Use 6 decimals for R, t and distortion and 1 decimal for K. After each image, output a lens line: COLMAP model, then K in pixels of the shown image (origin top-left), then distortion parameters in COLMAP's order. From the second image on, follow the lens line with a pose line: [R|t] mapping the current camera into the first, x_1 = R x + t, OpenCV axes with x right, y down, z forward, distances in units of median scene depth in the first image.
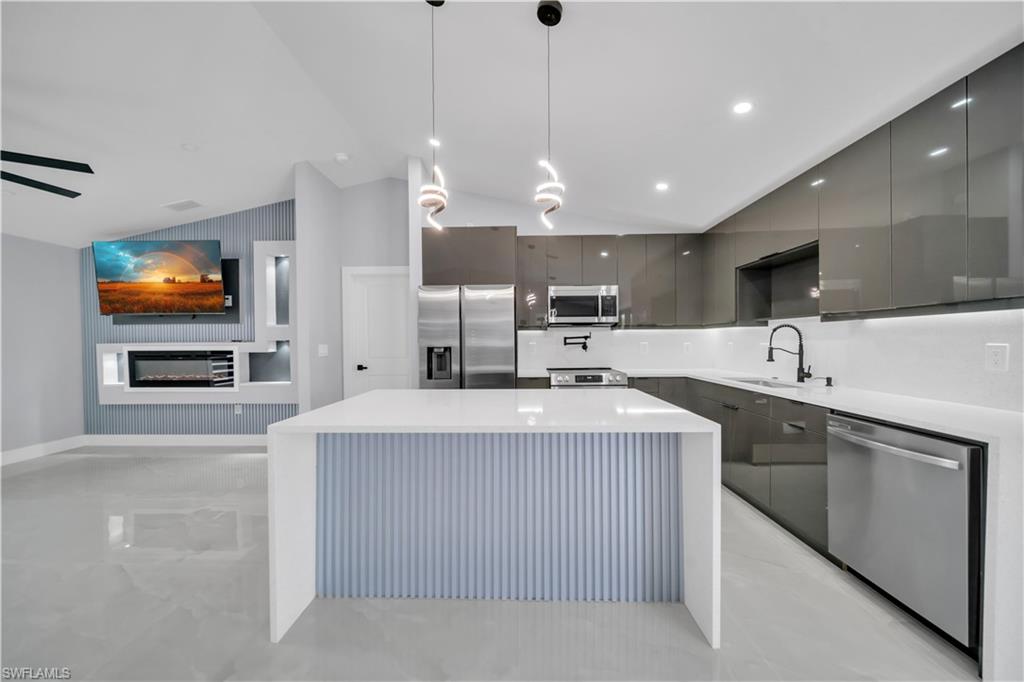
lens RADIAL K [[355.3, 0, 514.7], [0, 355.3, 346.9], [0, 0, 1]] dist [-0.000036, -0.000374]
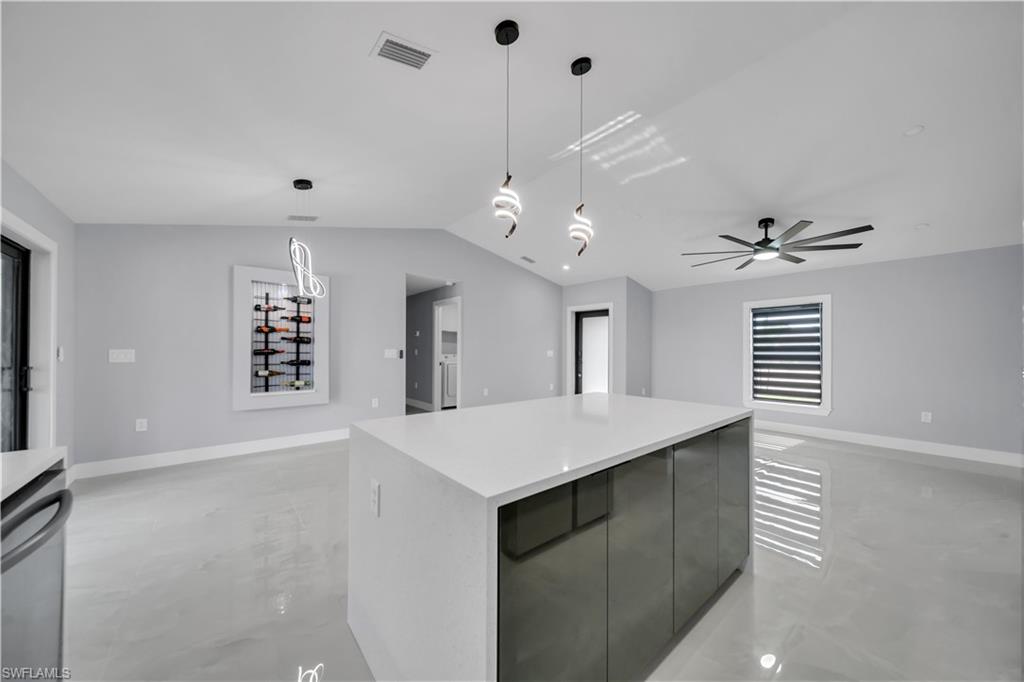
lens RADIAL K [[355.3, 0, 514.7], [0, 355.3, 346.9], [0, 0, 1]] dist [-0.000036, -0.000374]
pose [[-0.752399, -0.000516, -0.658707, 0.334783], [-0.009398, 0.999906, 0.009952, -0.013693], [0.658640, 0.013678, -0.752333, 0.781898]]
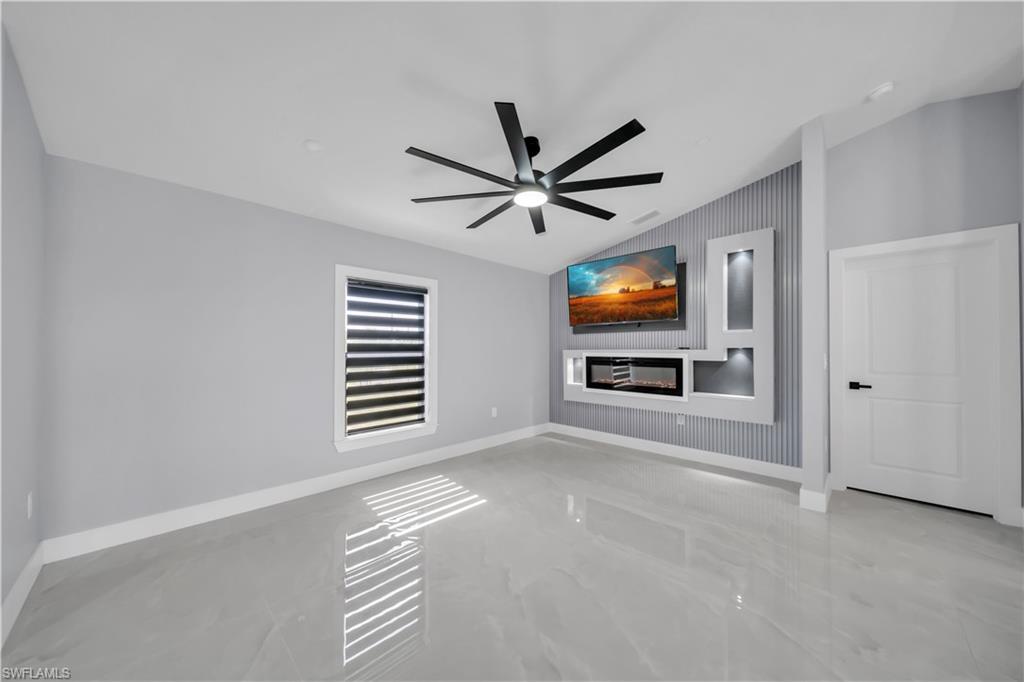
lens RADIAL K [[355.3, 0, 514.7], [0, 355.3, 346.9], [0, 0, 1]] dist [-0.000036, -0.000374]
pose [[0.731379, 0.001882, -0.681969, -0.485482], [-0.016487, 0.999753, -0.014922, 0.002352], [0.681772, 0.022157, 0.731229, -0.005205]]
